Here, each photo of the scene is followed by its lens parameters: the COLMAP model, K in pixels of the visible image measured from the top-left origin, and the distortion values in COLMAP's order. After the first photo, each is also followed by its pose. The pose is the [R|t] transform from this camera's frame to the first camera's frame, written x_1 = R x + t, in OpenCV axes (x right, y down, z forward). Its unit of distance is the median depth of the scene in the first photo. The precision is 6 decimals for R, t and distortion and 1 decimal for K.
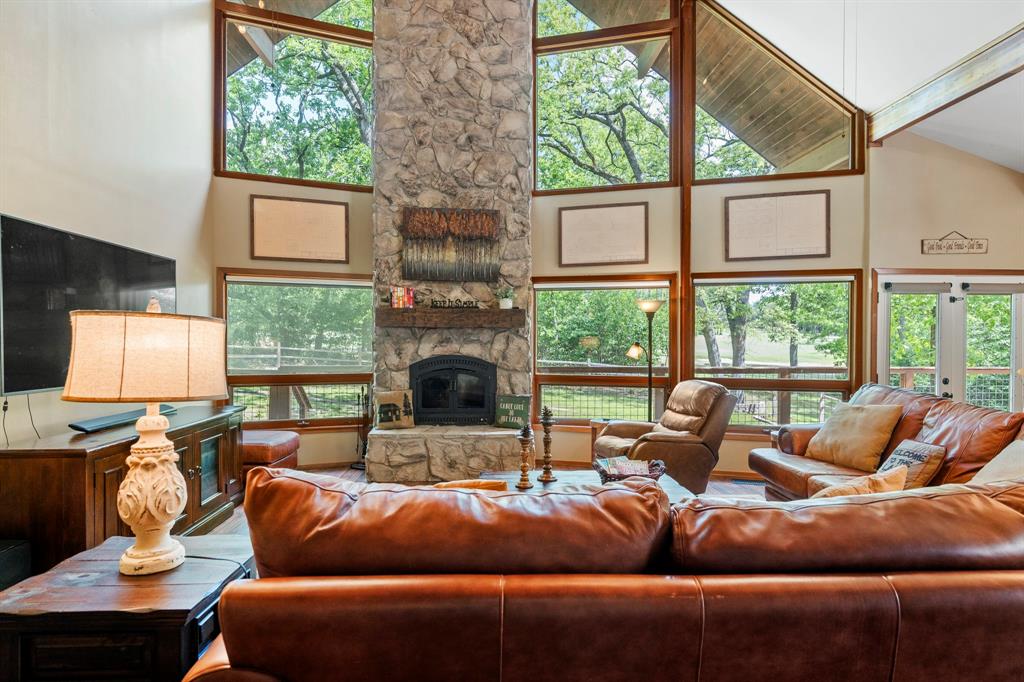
lens RADIAL K [[561.5, 0, 514.6], [0, 561.5, 349.7], [0, 0, 1]] dist [-0.002264, -0.000614]
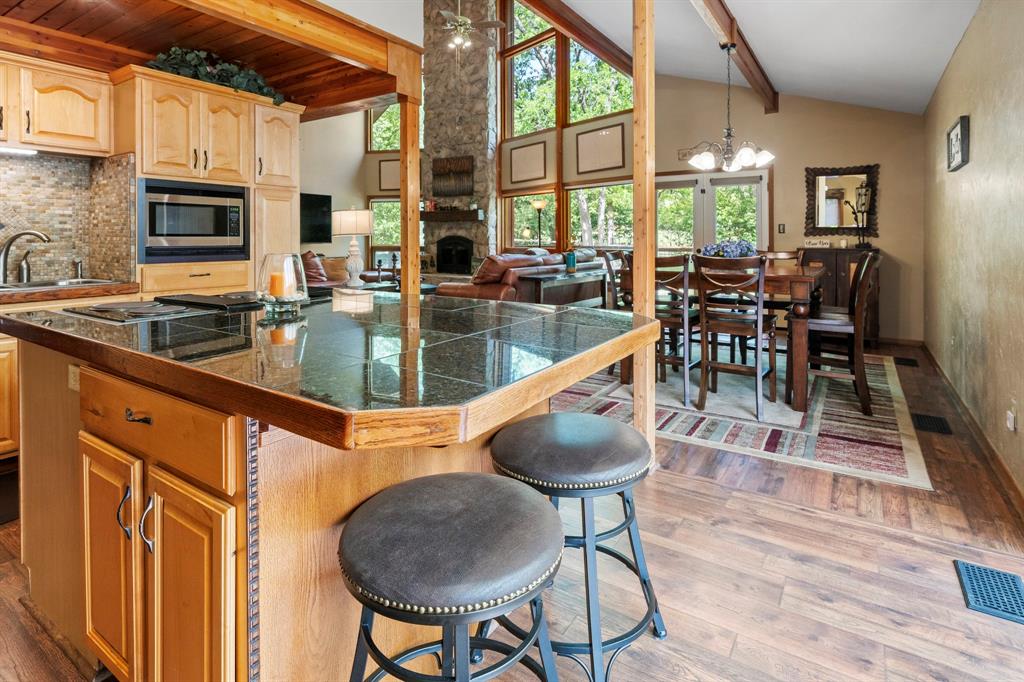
lens RADIAL K [[527.5, 0, 511.1], [0, 527.5, 245.0], [0, 0, 1]] dist [-0.001410, -0.000223]
pose [[0.805513, 0.001145, -0.592577, 1.085552], [-0.003809, 0.999987, -0.003245, 0.045548], [0.592566, 0.004871, 0.805507, -0.297509]]
